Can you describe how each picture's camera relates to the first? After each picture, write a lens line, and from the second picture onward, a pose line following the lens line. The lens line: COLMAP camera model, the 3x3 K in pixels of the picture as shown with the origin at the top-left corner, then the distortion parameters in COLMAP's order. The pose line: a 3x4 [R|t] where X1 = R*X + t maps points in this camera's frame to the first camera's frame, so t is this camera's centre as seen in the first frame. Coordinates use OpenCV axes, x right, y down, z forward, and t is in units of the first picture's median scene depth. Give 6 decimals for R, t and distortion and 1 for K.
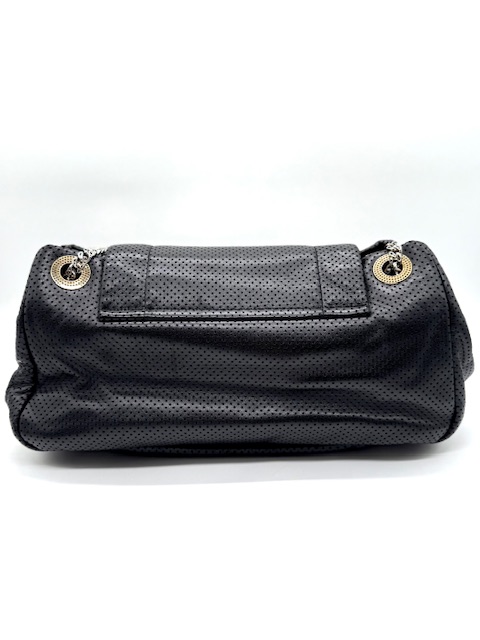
lens RADIAL K [[506.7, 0, 240.1], [0, 506.7, 317.9], [0, 0, 1]] dist [0.066991, 0.001105]
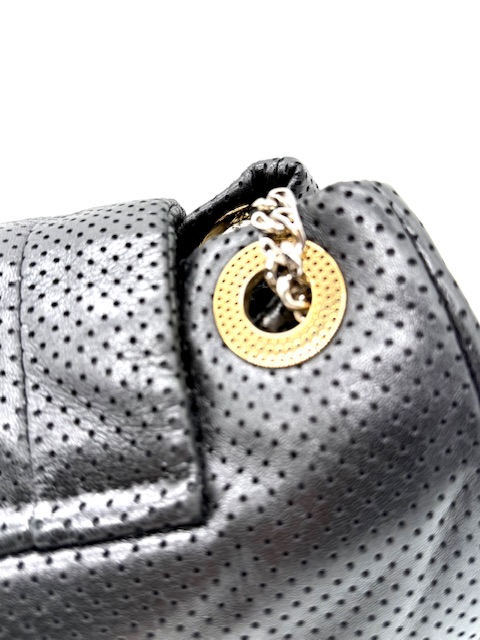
lens RADIAL K [[506.7, 0, 240.3], [0, 506.7, 319.4], [0, 0, 1]] dist [0.066991, 0.001105]
pose [[0.982914, -0.171362, 0.067188, 0.258248], [0.149217, 0.955567, 0.254216, -0.159594], [-0.107766, -0.239847, 0.964811, 0.733092]]
